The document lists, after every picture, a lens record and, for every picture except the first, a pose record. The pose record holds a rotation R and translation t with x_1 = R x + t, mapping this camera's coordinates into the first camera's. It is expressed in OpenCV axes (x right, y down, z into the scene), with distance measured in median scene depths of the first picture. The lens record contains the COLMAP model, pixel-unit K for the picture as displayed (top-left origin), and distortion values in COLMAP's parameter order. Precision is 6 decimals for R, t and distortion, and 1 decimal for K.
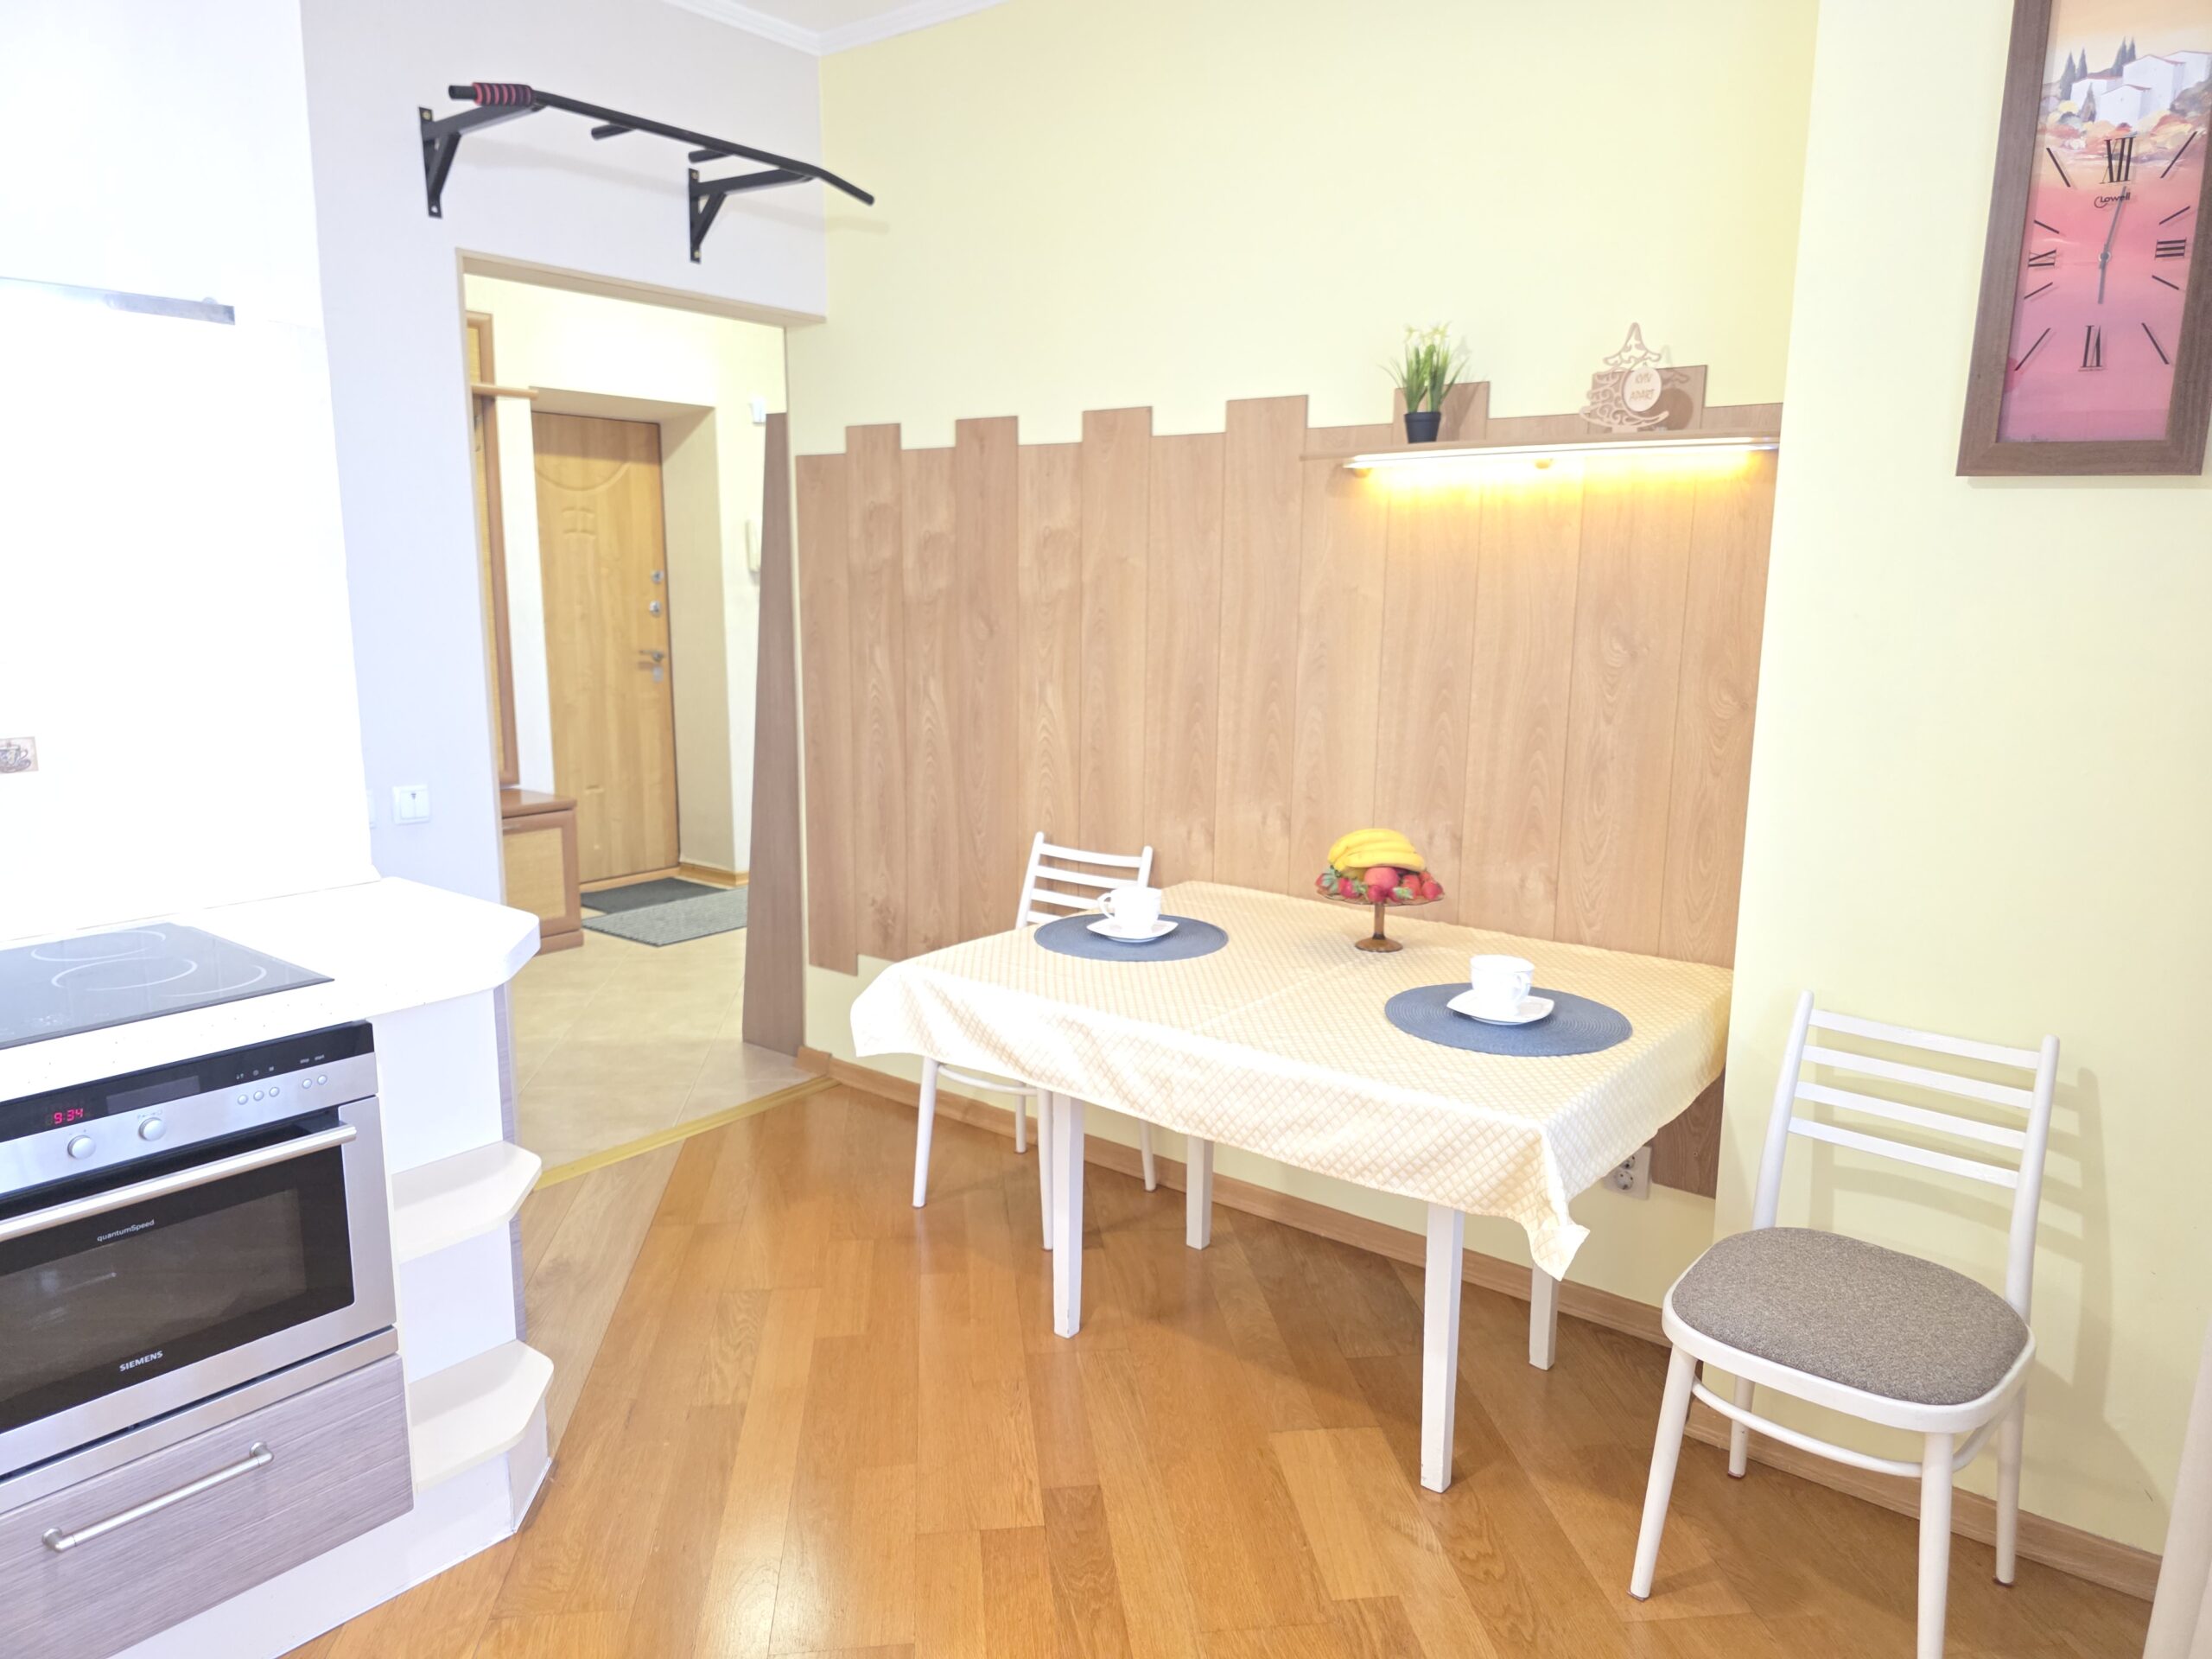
lens RADIAL K [[1493.7, 0, 1114.8], [0, 1493.7, 819.9], [0, 0, 1]] dist [0.043741, -0.020981]
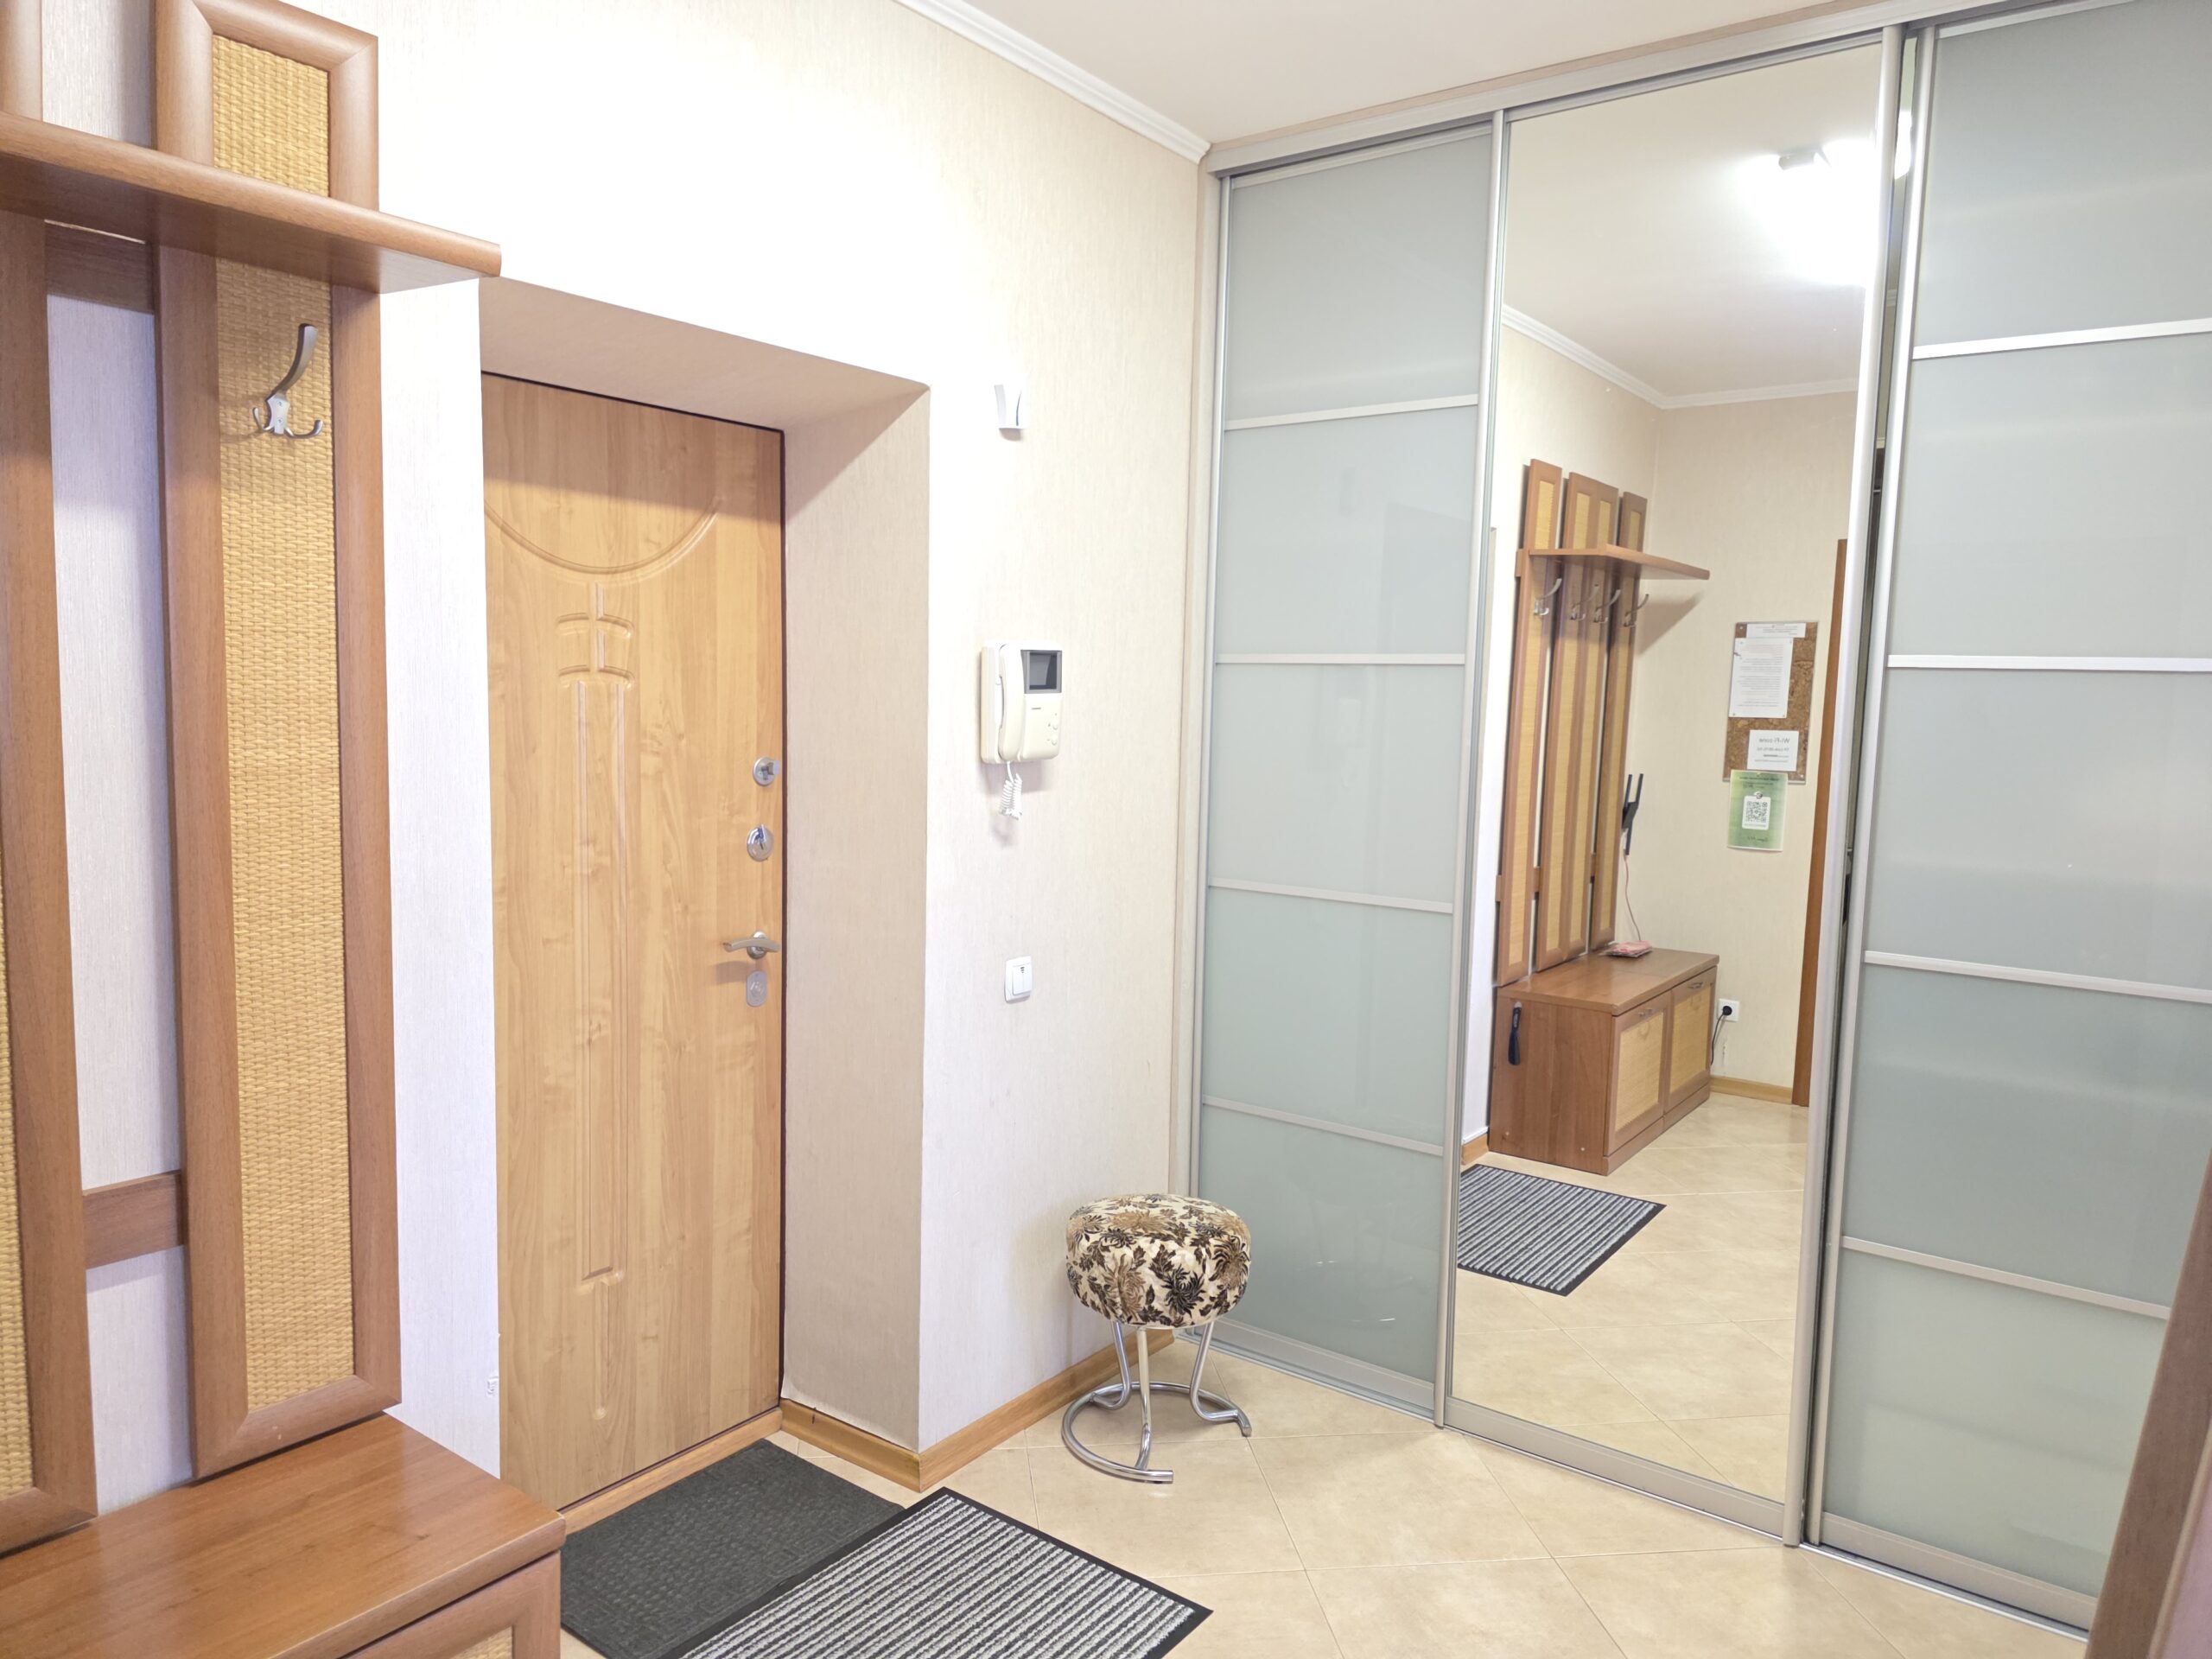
lens RADIAL K [[1493.7, 0, 1099.0], [0, 1493.7, 830.8], [0, 0, 1]] dist [0.043741, -0.020981]
pose [[0.999700, 0.018773, -0.015716, -0.203832], [-0.019805, 0.997463, -0.068370, -0.119150], [0.014393, 0.068661, 0.997536, 0.574495]]
